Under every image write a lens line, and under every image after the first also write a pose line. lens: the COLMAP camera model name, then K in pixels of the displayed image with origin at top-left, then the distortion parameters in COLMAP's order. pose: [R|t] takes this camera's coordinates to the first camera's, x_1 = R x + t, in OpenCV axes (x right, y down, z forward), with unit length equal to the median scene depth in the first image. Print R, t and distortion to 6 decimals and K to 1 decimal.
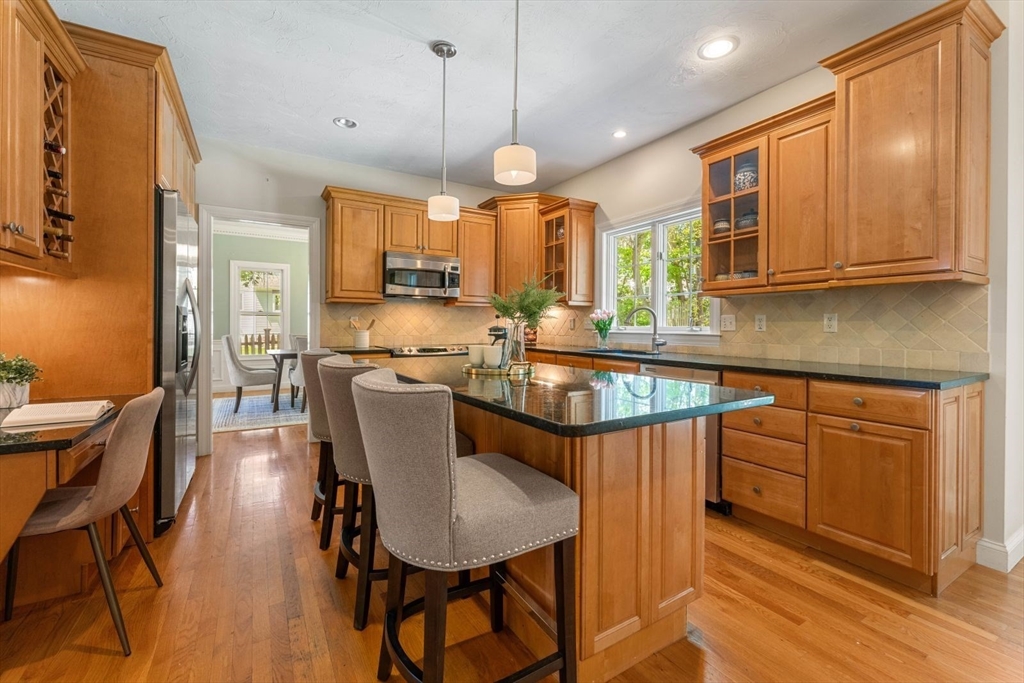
lens RADIAL K [[435.5, 0, 515.9], [0, 435.5, 327.3], [0, 0, 1]] dist [0.001098, -0.000923]
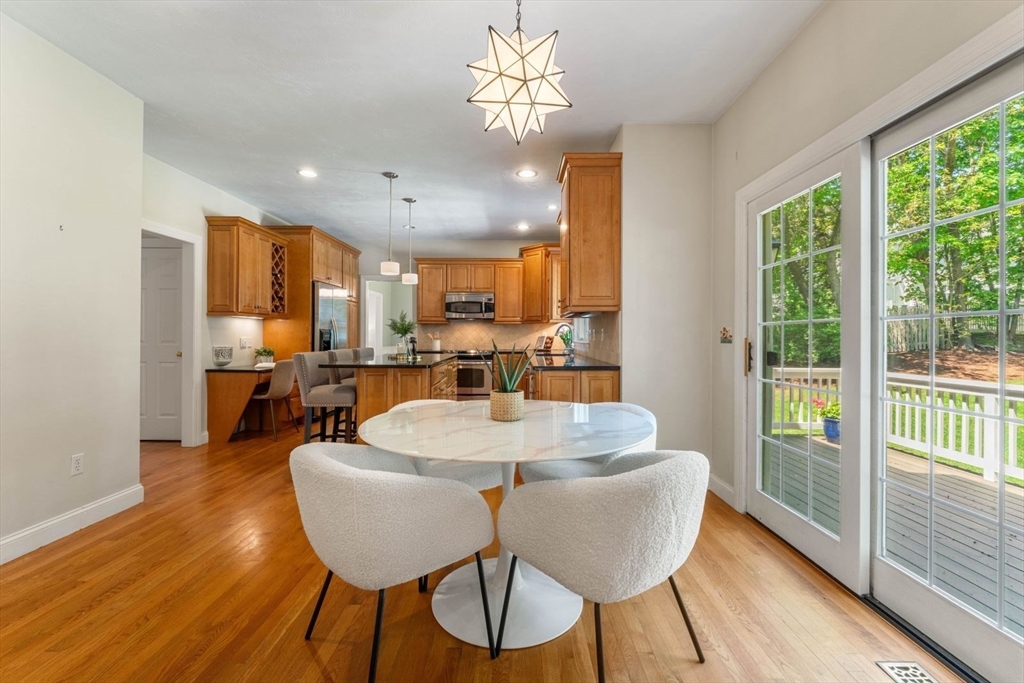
lens RADIAL K [[435.5, 0, 511.6], [0, 435.5, 337.7], [0, 0, 1]] dist [0.001098, -0.000923]
pose [[0.851622, -0.002691, -0.524150, 0.736128], [-0.000080, 0.999986, -0.005264, 0.006481], [0.524157, 0.004525, 0.851610, -0.262784]]
